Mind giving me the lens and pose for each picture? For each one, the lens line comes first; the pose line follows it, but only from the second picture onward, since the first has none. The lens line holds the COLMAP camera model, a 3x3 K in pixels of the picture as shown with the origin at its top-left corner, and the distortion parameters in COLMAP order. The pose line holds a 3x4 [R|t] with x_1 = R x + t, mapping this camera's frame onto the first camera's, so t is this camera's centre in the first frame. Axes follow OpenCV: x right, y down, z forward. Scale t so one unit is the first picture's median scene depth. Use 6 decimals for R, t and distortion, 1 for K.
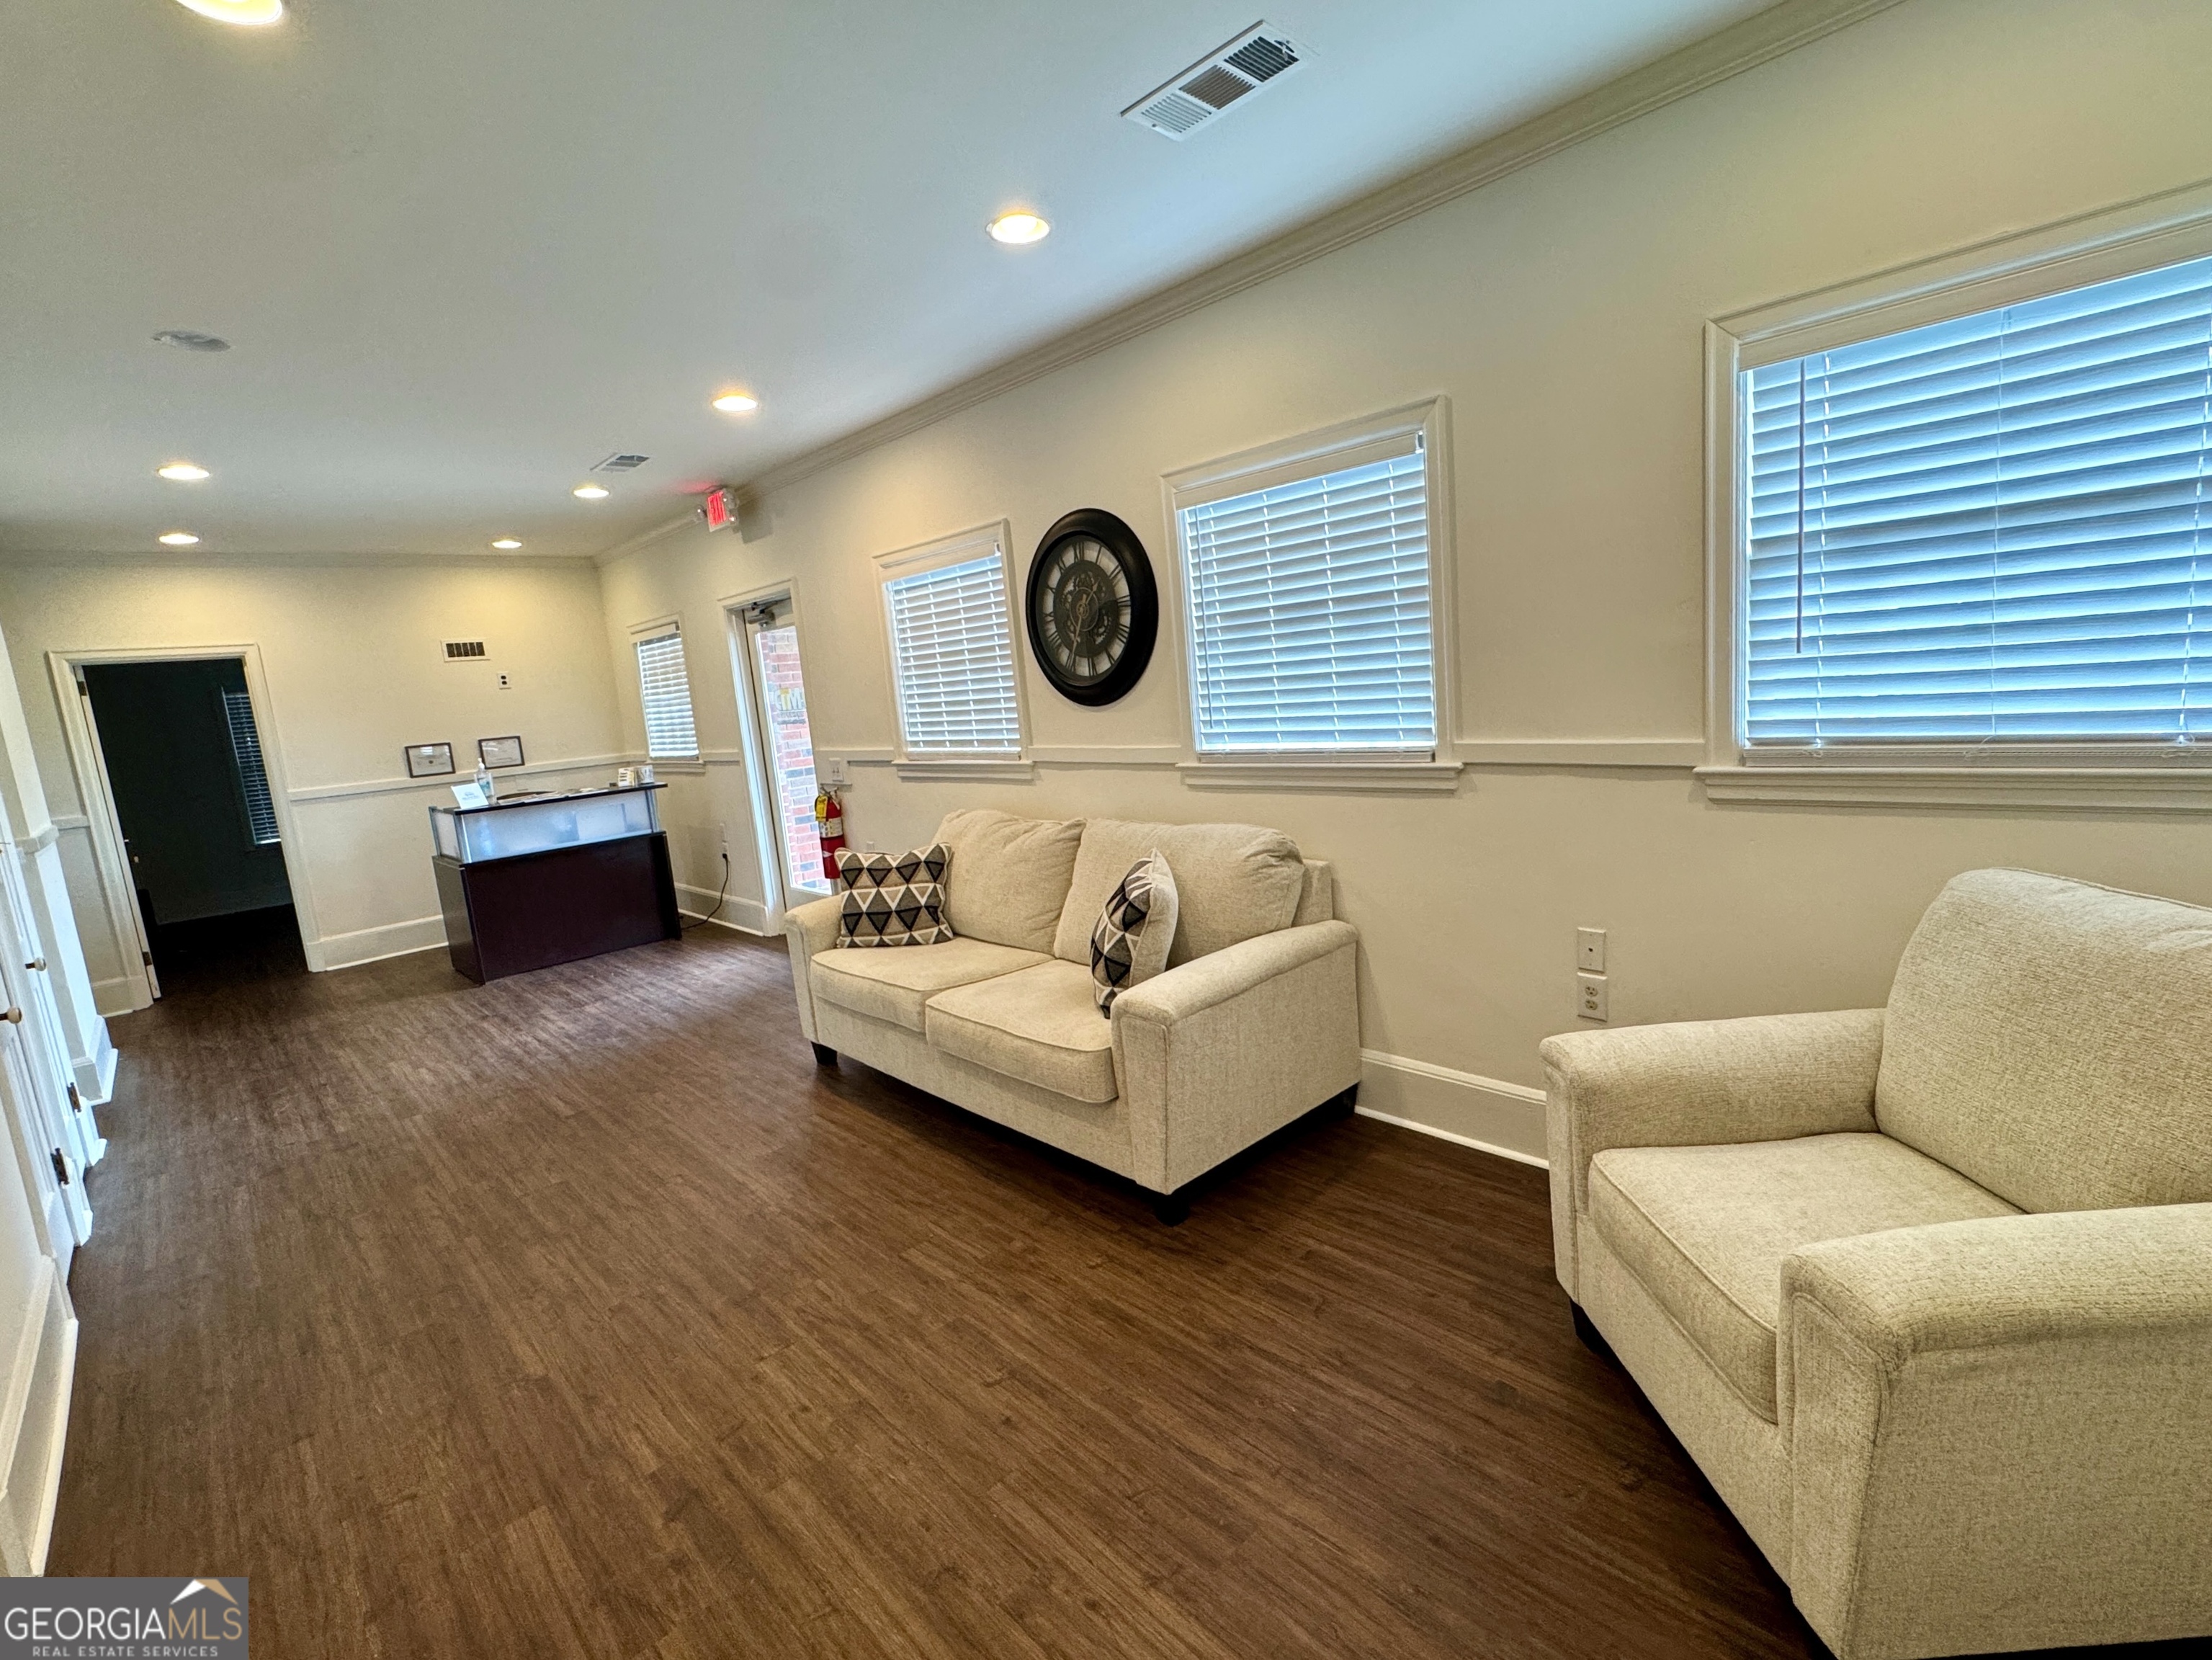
lens RADIAL K [[1009.3, 0, 1108.4], [0, 1009.3, 821.5], [0, 0, 1]] dist [0.000389, 0.000914]
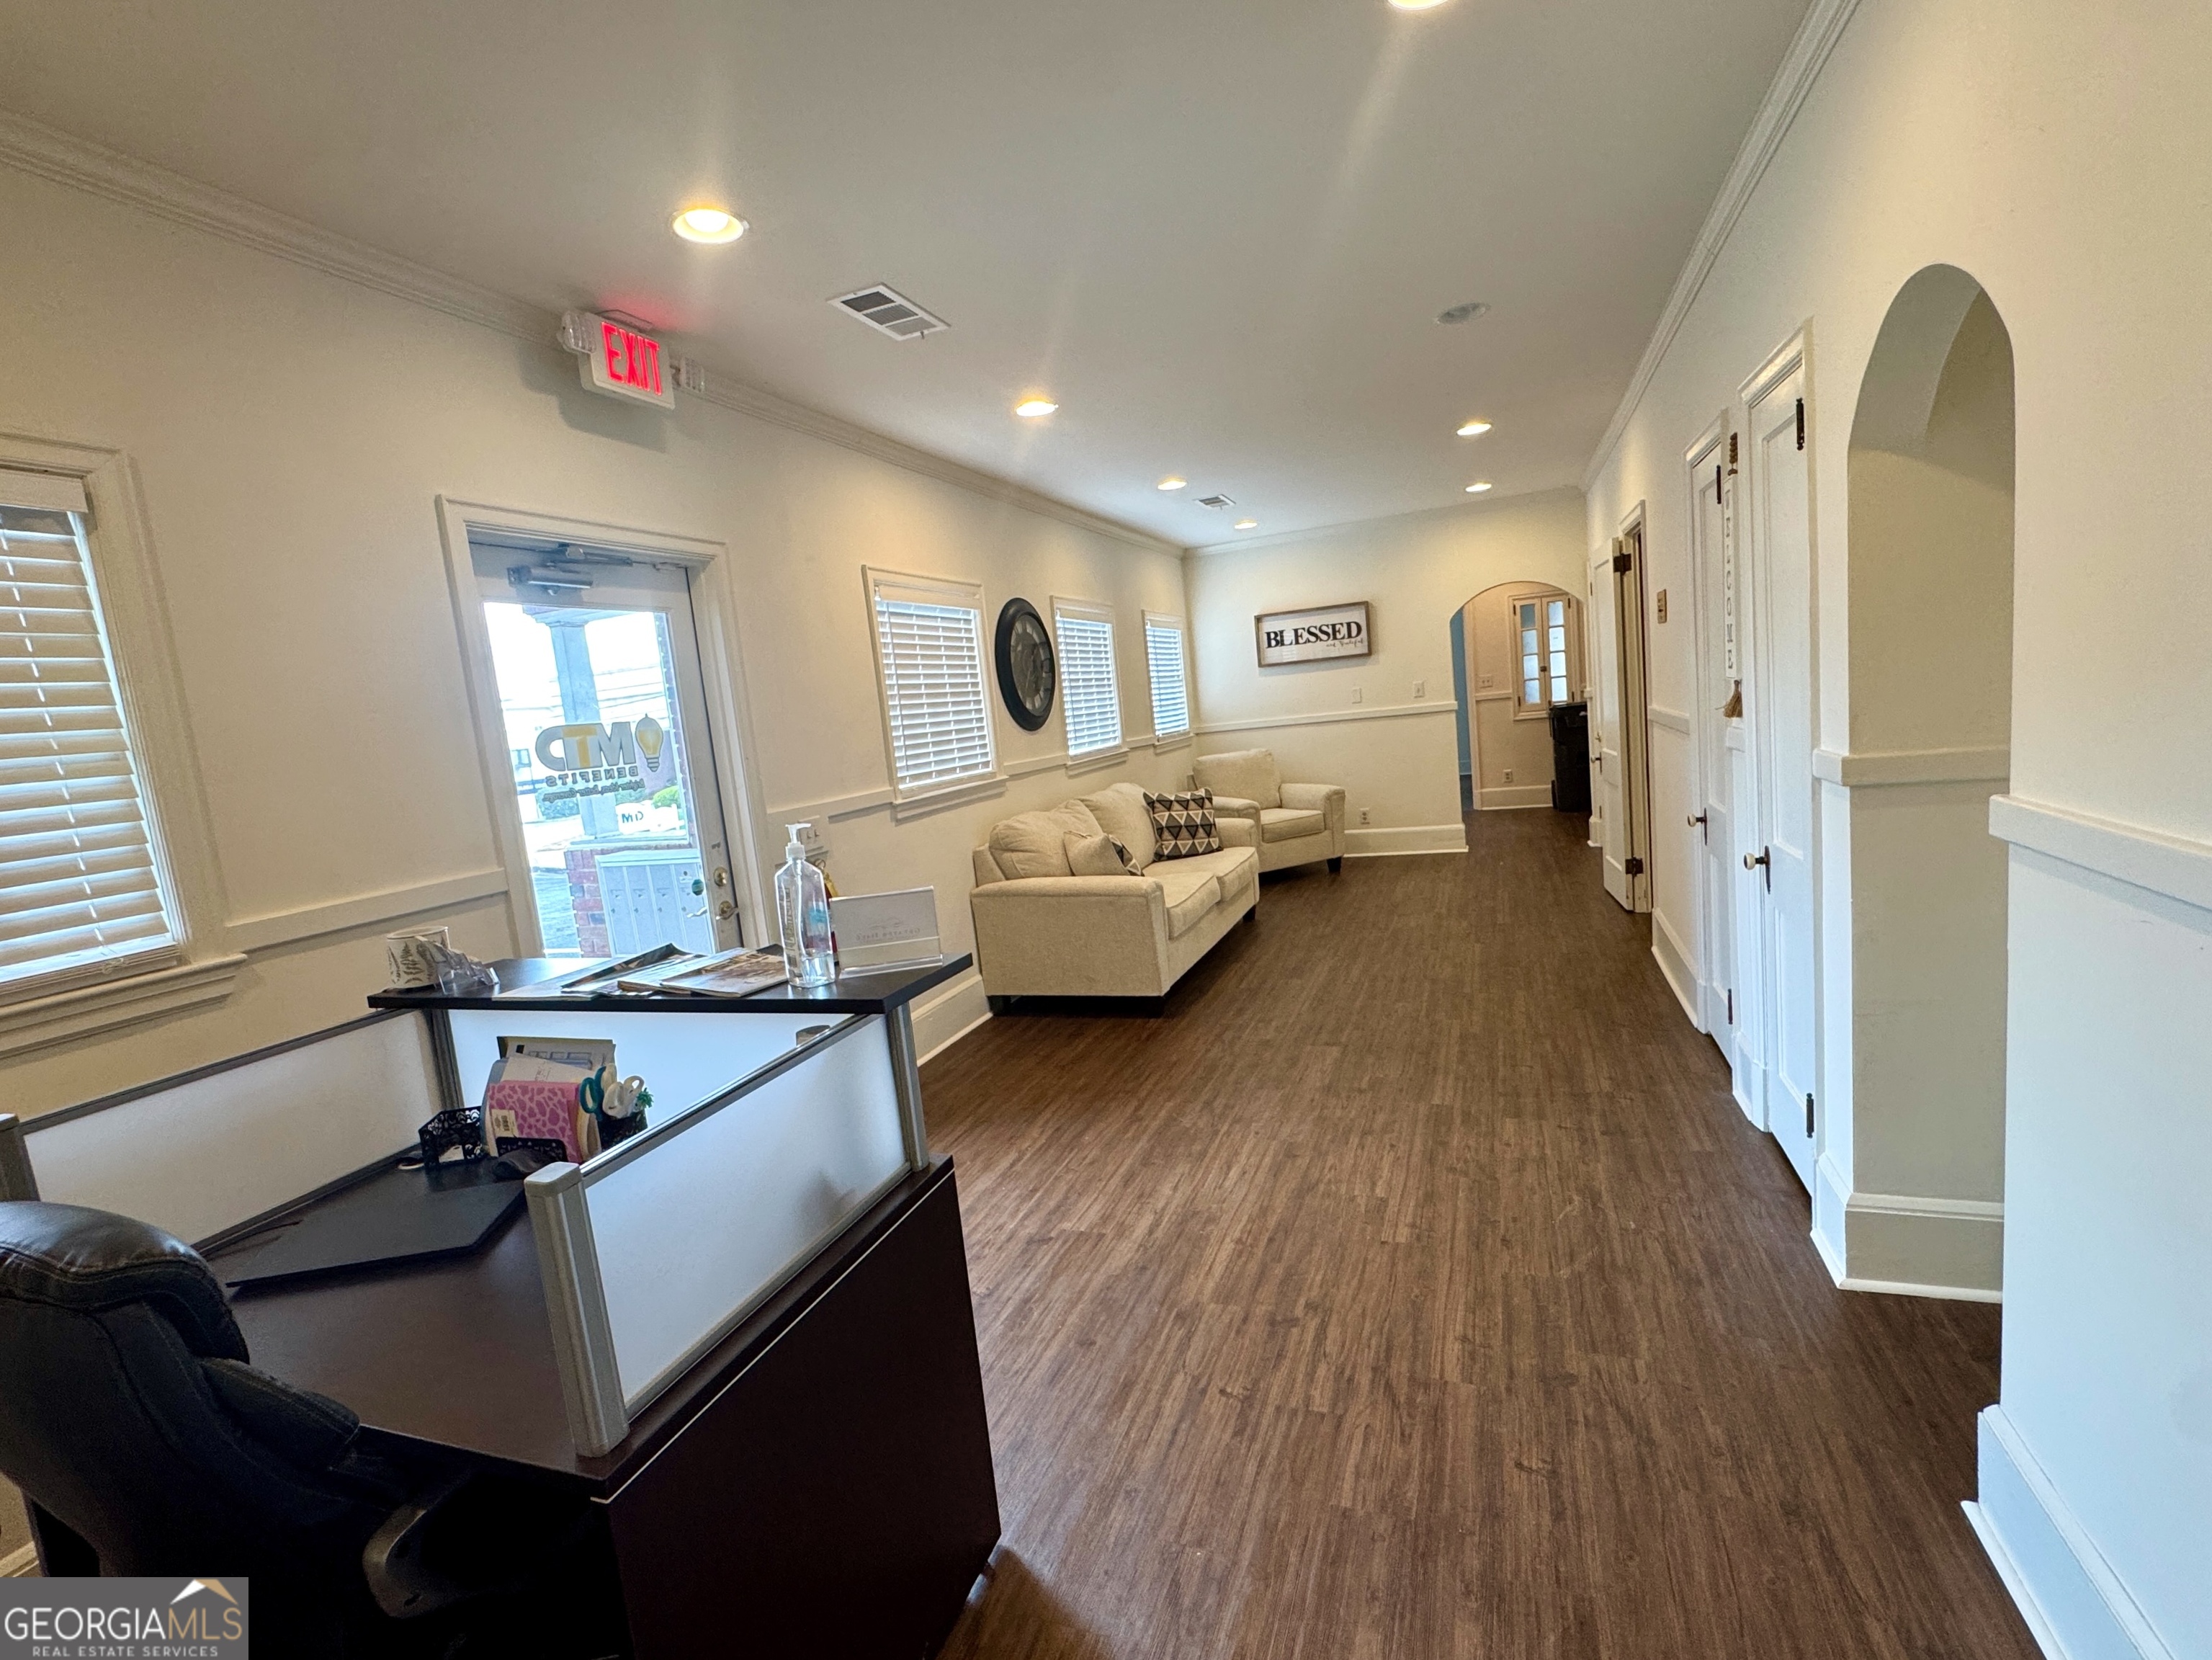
lens RADIAL K [[1009.3, 0, 1108.4], [0, 1009.3, 832.8], [0, 0, 1]] dist [0.000389, 0.000914]
pose [[-0.422385, 0.021706, 0.906157, -1.377705], [0.273302, 0.956237, 0.104488, -0.097013], [-0.864232, 0.291788, -0.409832, 1.556167]]
